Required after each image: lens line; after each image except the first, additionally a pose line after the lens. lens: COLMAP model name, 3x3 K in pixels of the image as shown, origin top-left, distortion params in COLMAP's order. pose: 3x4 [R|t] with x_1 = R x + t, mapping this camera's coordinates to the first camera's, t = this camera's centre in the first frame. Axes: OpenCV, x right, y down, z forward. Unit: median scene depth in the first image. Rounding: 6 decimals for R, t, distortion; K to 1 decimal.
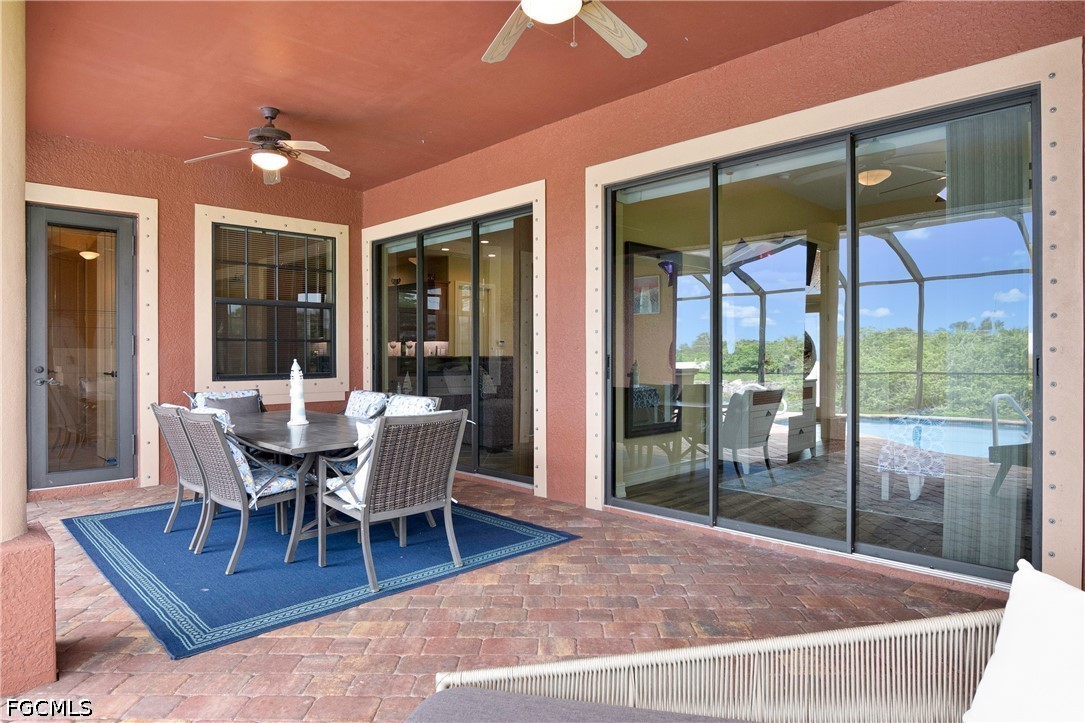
lens RADIAL K [[656.5, 0, 542.5], [0, 656.5, 361.5], [0, 0, 1]] dist [-0.000900, -0.000277]
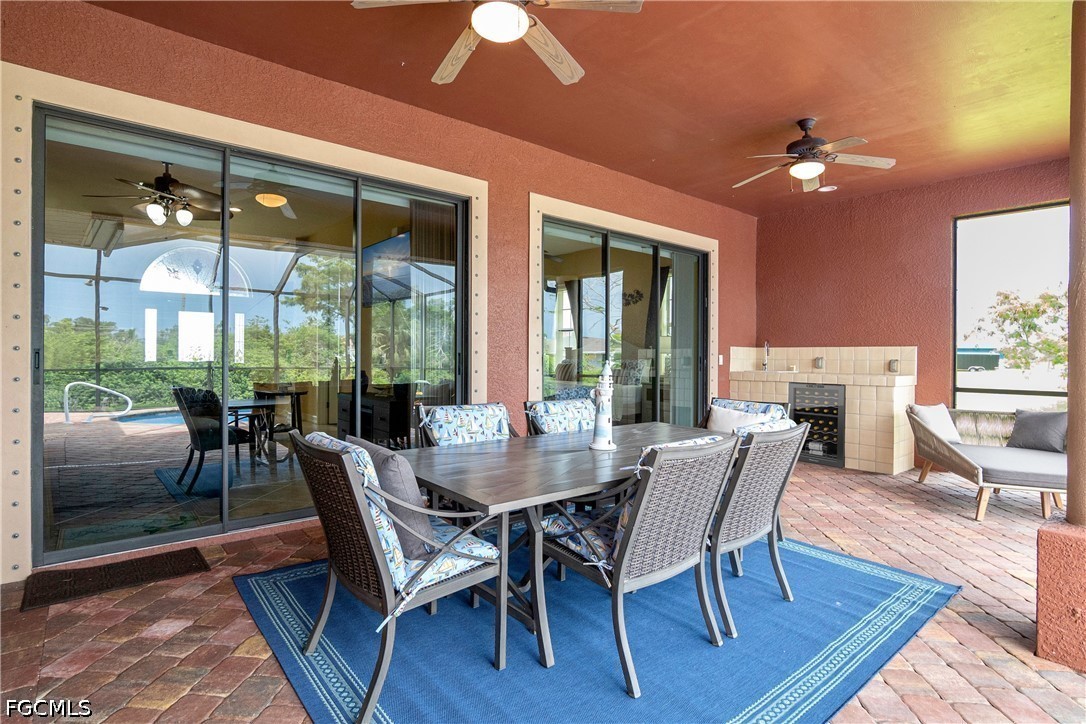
lens RADIAL K [[545.1, 0, 536.8], [0, 545.1, 368.8], [0, 0, 1]] dist [-0.030782, 0.012992]
pose [[0.080744, -0.028960, 0.996314, -0.864784], [0.006711, 0.999571, 0.028511, -0.014506], [-0.996712, 0.004385, 0.080903, 0.899957]]
